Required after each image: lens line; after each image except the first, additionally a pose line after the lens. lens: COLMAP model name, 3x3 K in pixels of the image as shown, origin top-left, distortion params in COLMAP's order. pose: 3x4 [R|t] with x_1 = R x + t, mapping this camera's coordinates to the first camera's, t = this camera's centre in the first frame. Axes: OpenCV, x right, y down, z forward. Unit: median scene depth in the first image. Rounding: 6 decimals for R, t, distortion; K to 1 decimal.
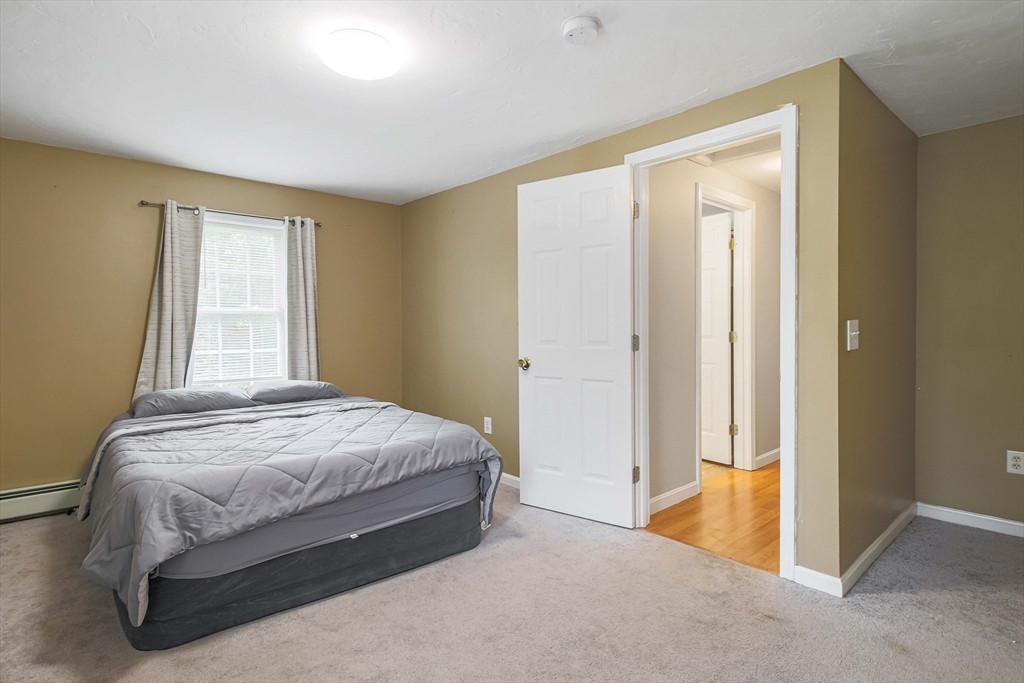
lens RADIAL K [[526.8, 0, 508.9], [0, 526.8, 334.9], [0, 0, 1]] dist [0.016654, -0.011533]
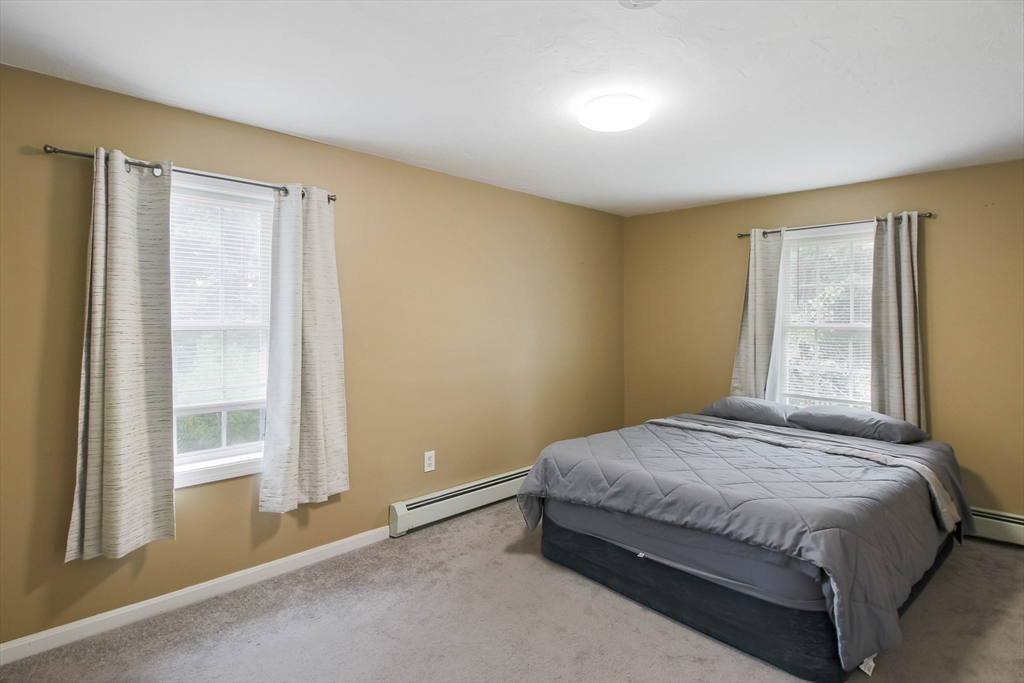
lens RADIAL K [[526.8, 0, 505.4], [0, 526.8, 339.6], [0, 0, 1]] dist [0.016654, -0.011533]
pose [[0.052513, 0.041975, -0.997738, 0.705086], [-0.028078, 0.998783, 0.040541, -0.078776], [0.998225, 0.025886, 0.053628, 0.653403]]
